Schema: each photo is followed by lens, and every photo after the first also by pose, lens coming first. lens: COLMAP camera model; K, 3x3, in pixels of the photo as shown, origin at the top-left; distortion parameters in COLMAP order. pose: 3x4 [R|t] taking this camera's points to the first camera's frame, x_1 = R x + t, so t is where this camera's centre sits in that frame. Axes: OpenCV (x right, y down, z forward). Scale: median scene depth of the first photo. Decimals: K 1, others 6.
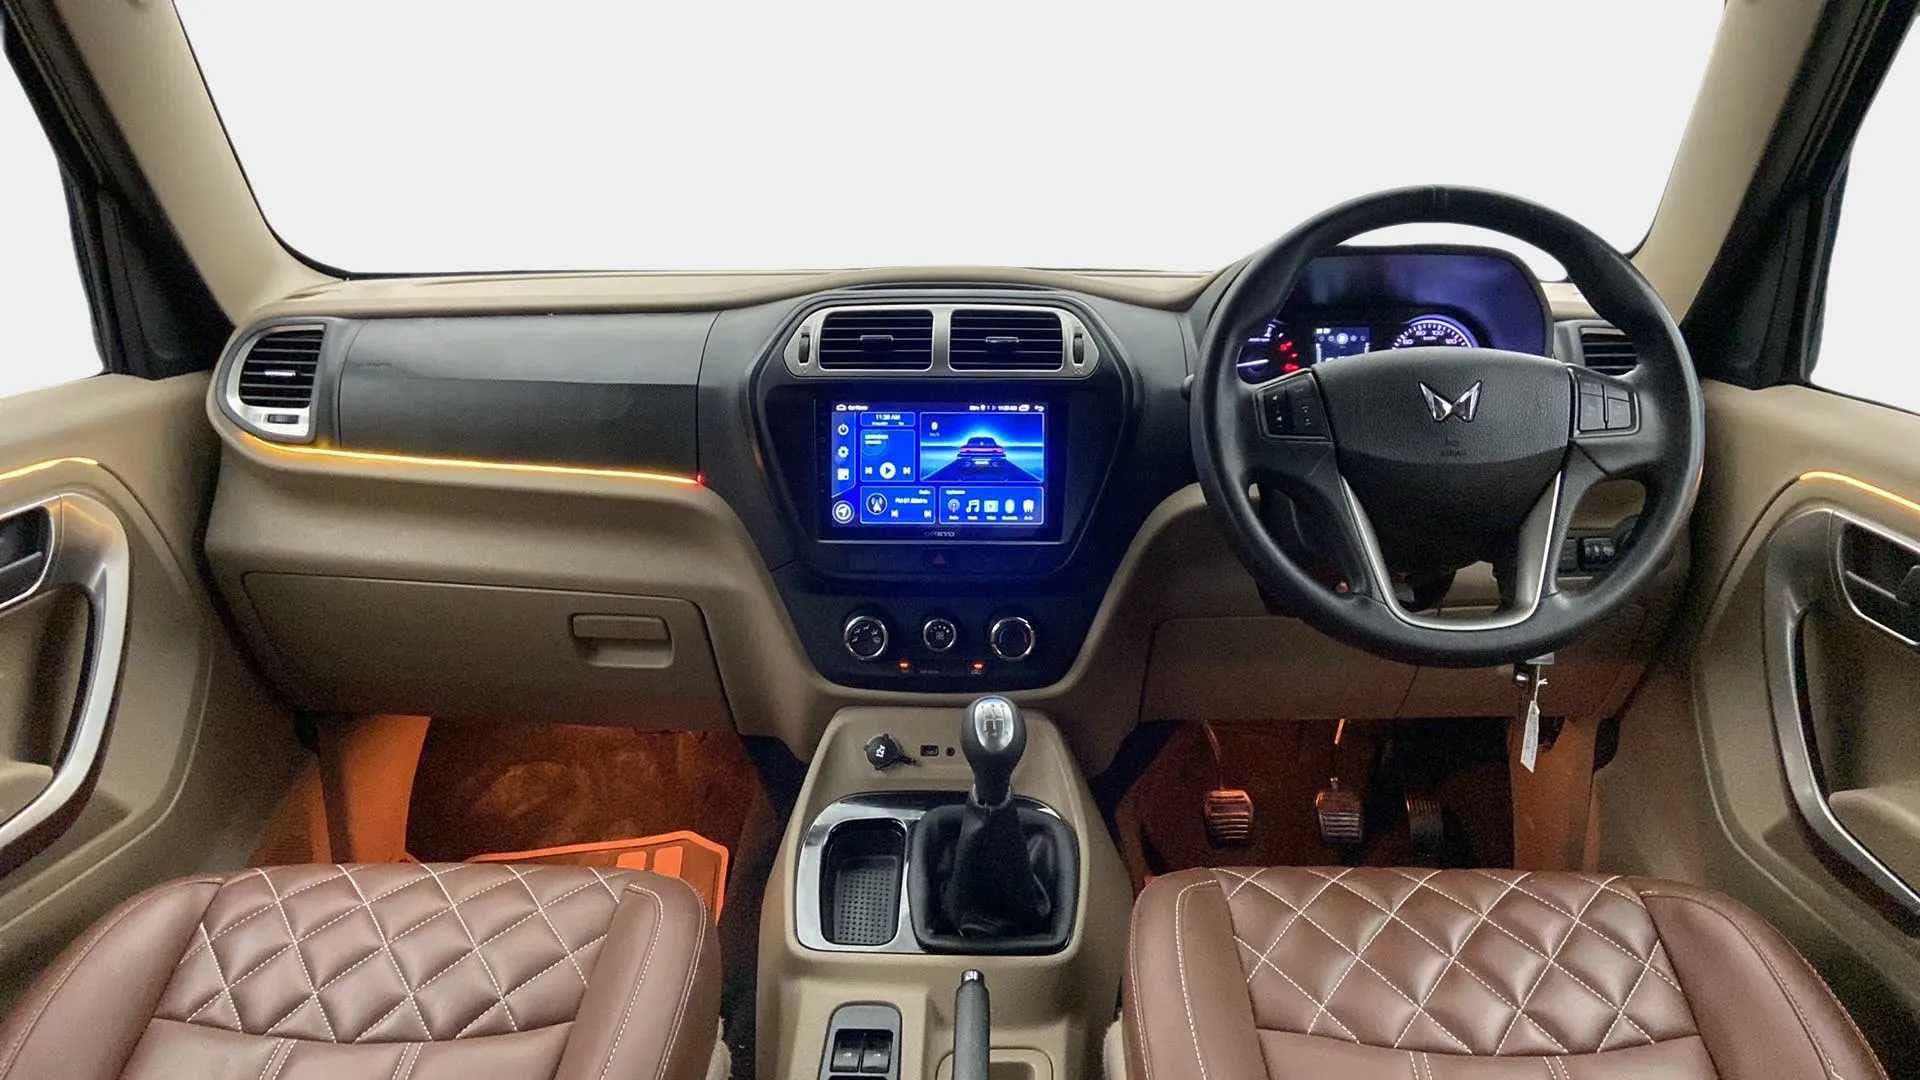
lens RADIAL K [[1441.4, 0, 961.3], [0, 1441.4, 511.5], [0, 0, 1]] dist [0.129859, -0.162313]
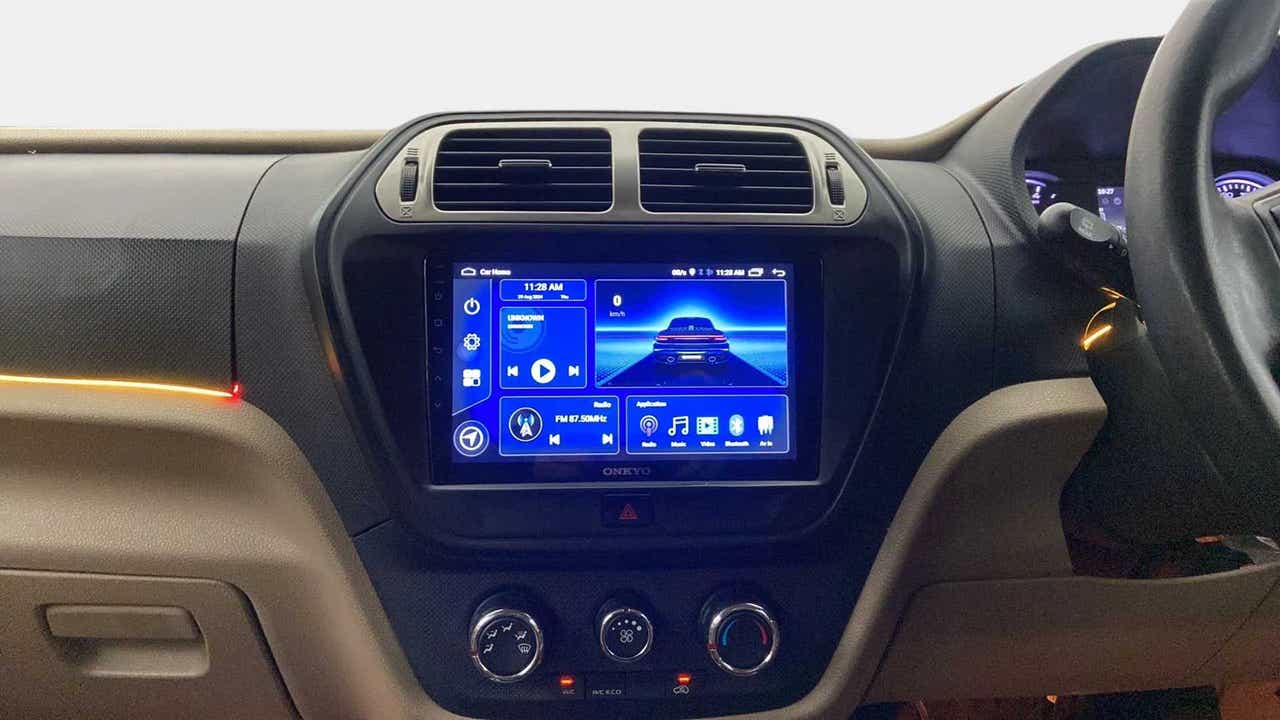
lens RADIAL K [[979.9, 0, 639.7], [0, 979.9, 335.0], [0, 0, 1]] dist [0.137461, -0.191444]
pose [[0.995002, -0.004055, 0.099768, -0.051926], [0.013700, 0.995269, -0.096188, -0.002225], [-0.098906, 0.097075, 0.990351, 0.569710]]
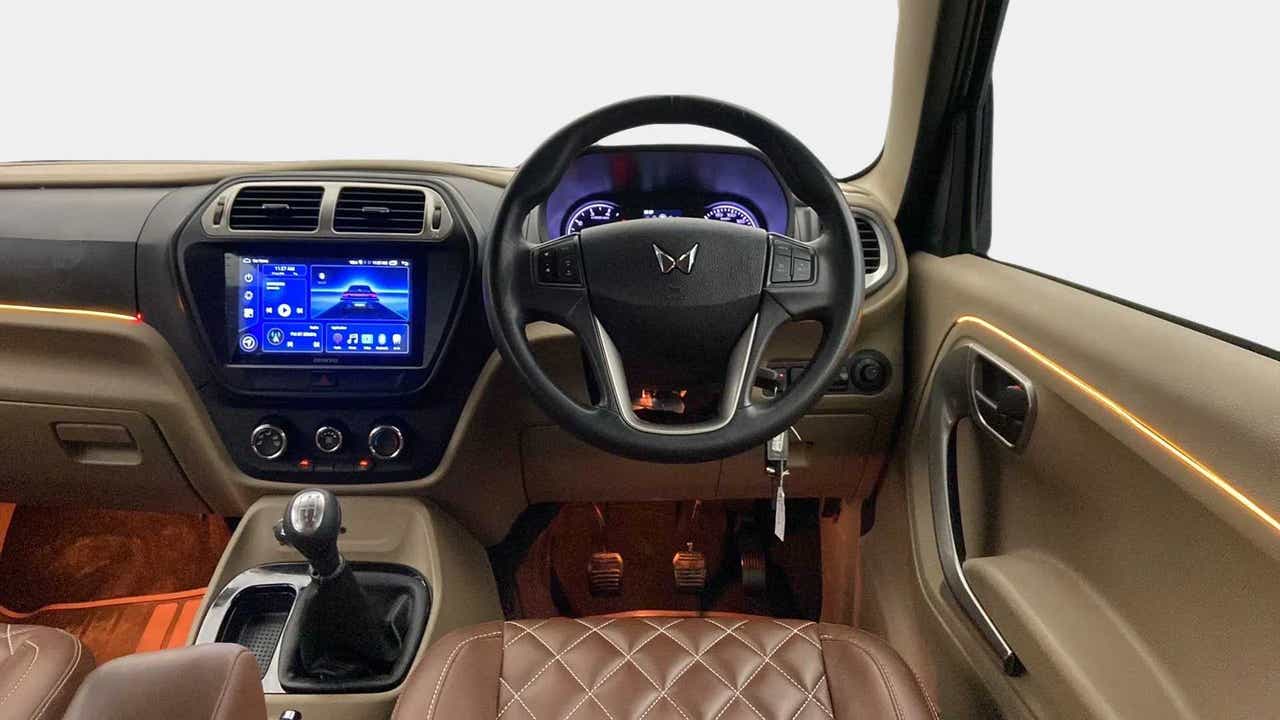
lens RADIAL K [[961.0, 0, 640.8], [0, 961.0, 341.0], [0, 0, 1]] dist [0.129859, -0.162313]
pose [[0.998884, 0.007047, 0.046693, 0.223722], [-0.006391, 0.999879, -0.014182, 0.008844], [-0.046787, 0.013868, 0.998809, 0.124554]]
